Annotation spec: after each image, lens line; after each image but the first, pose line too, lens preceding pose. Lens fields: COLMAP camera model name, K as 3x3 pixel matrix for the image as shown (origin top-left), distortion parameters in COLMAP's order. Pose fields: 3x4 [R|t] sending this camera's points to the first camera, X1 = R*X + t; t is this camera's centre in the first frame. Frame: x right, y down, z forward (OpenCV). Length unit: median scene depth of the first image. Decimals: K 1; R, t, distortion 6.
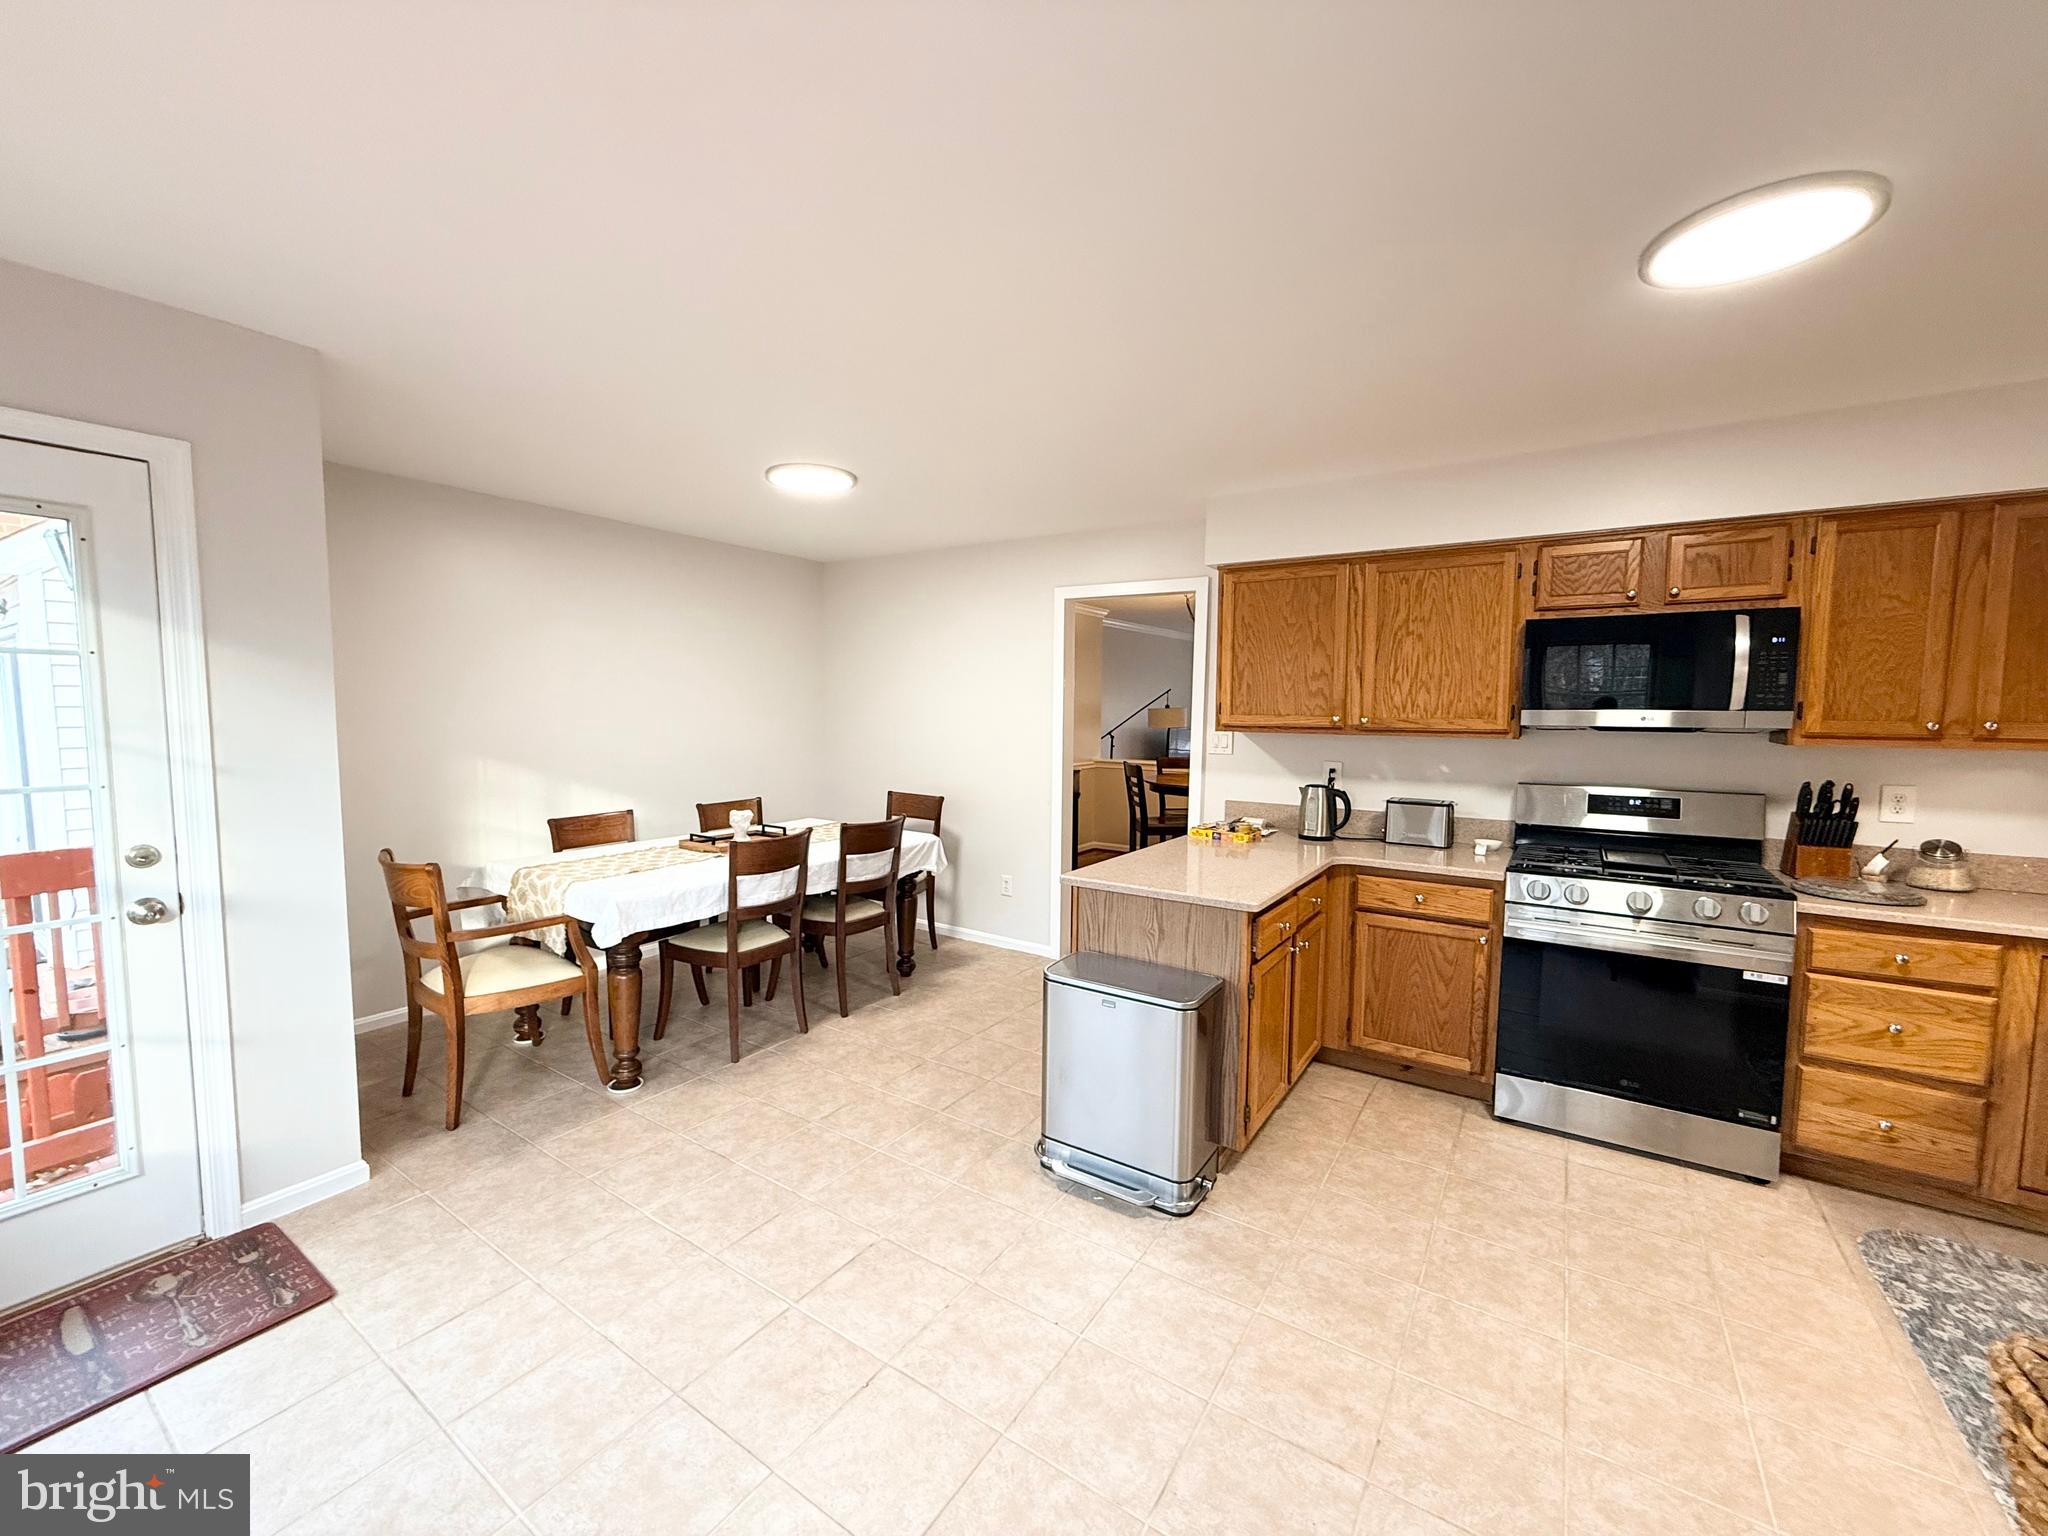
lens RADIAL K [[817.0, 0, 1024.0], [0, 817.0, 768.0], [0, 0, 1]] dist [0.001917, 0.000281]
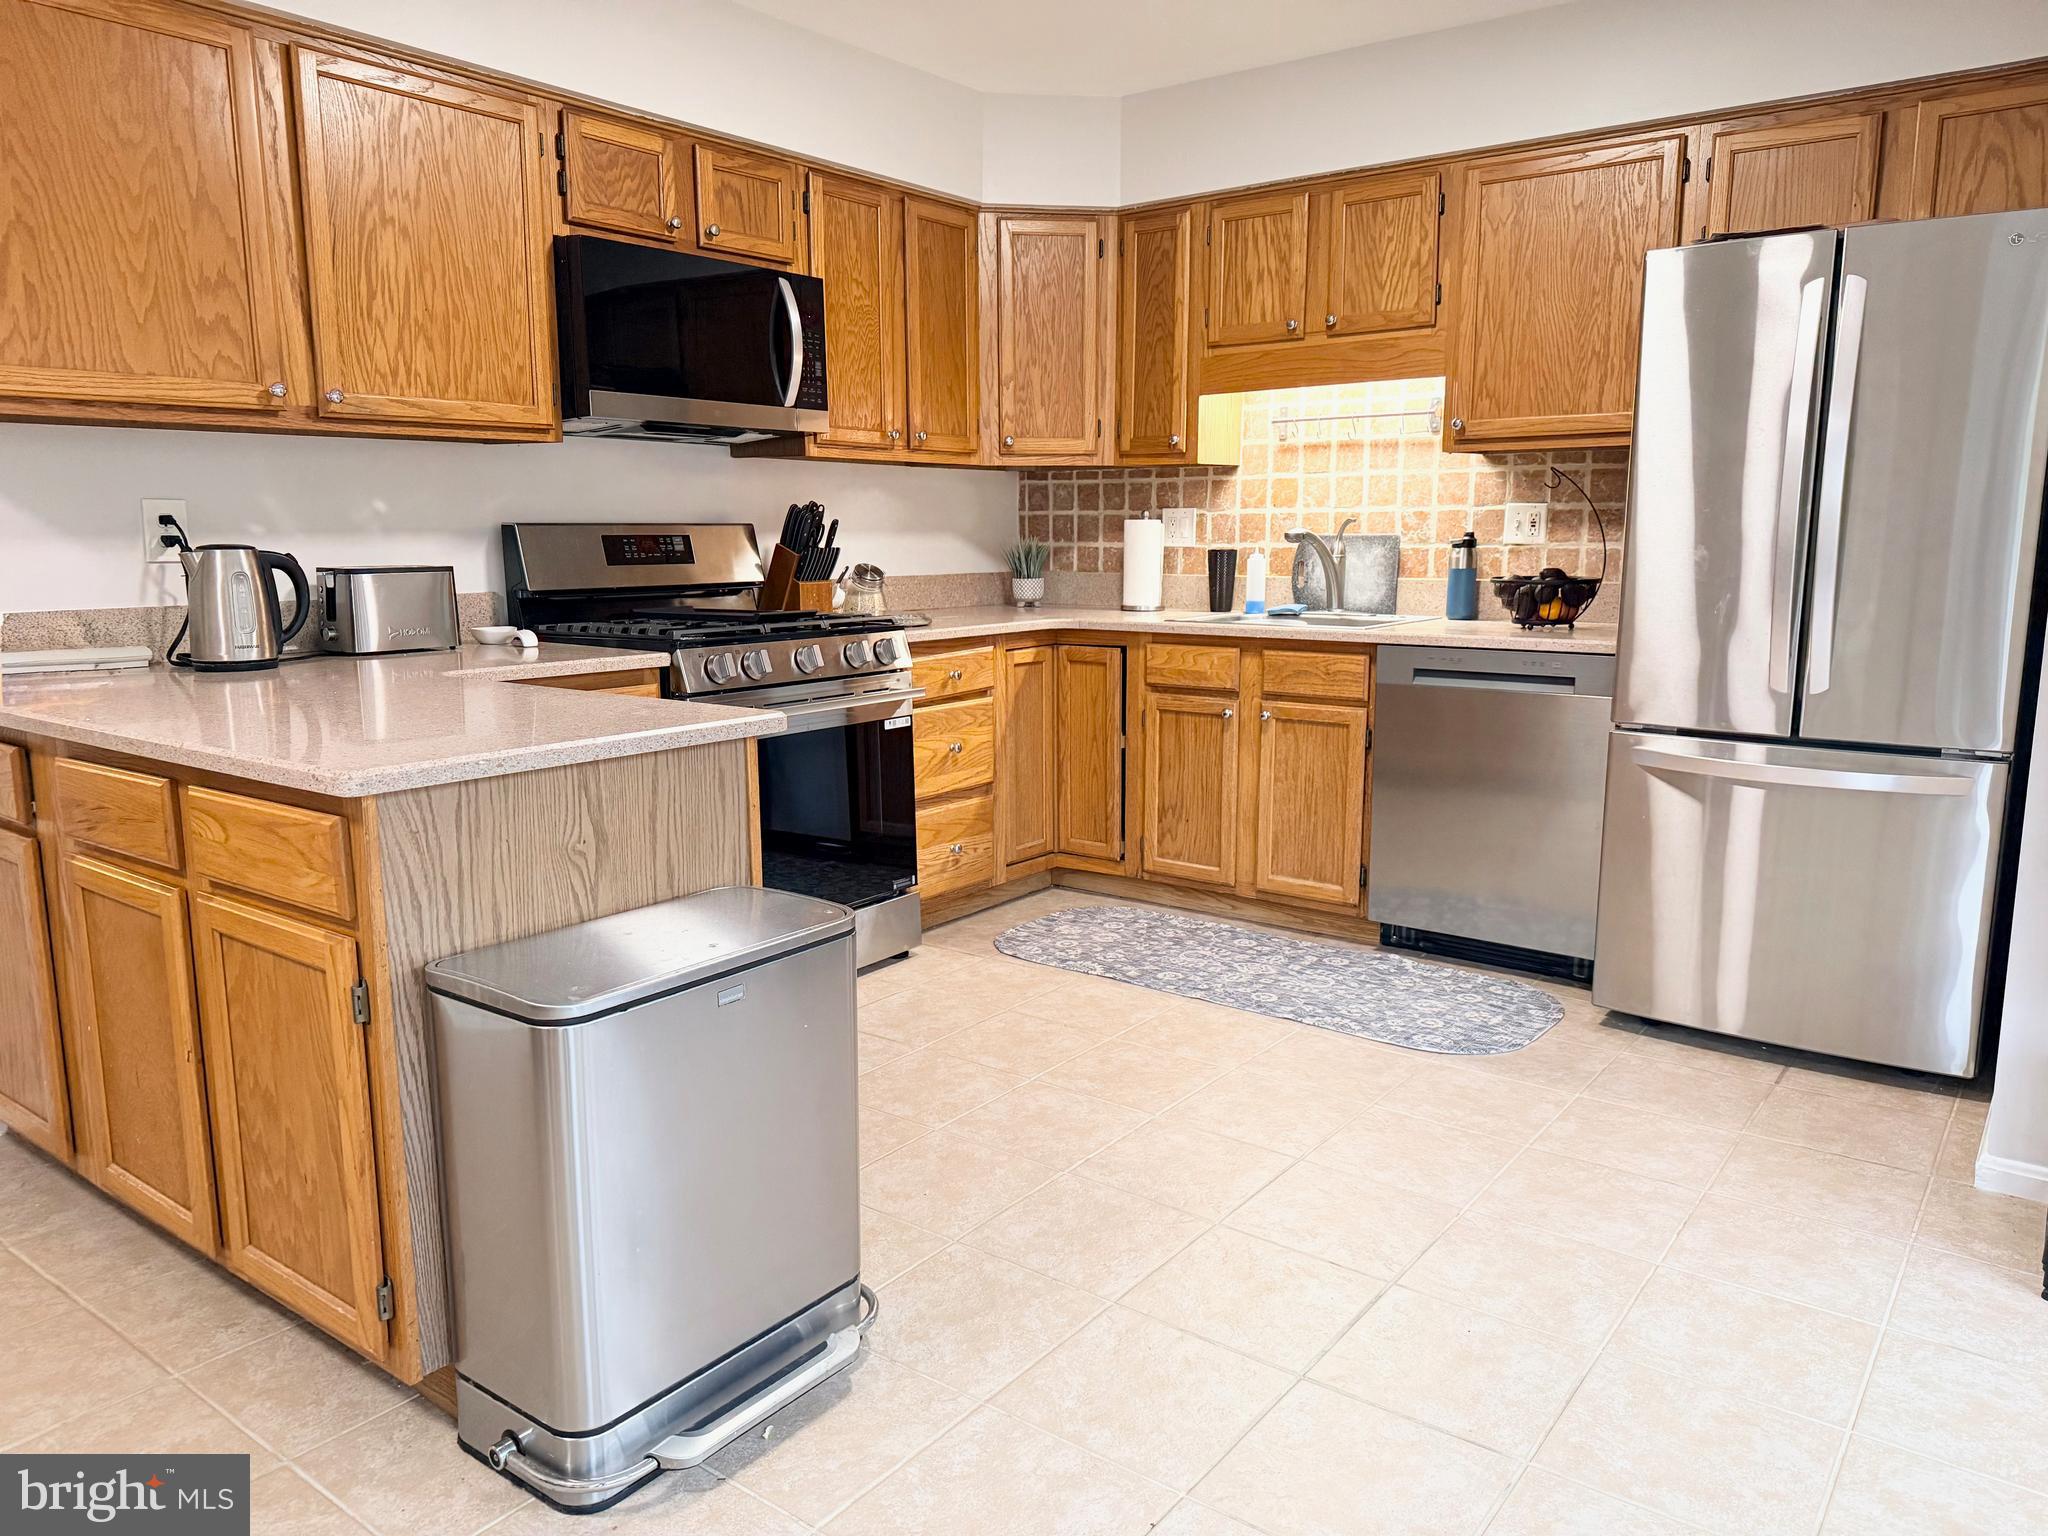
lens RADIAL K [[1440.4, 0, 1024.0], [0, 1440.4, 768.0], [0, 0, 1]] dist [0.102953, -0.137935]
pose [[0.062193, -0.176451, 0.982343, -0.539302], [0.076380, 0.982203, 0.171590, 0.047668], [-0.995137, 0.064360, 0.074564, 0.690300]]
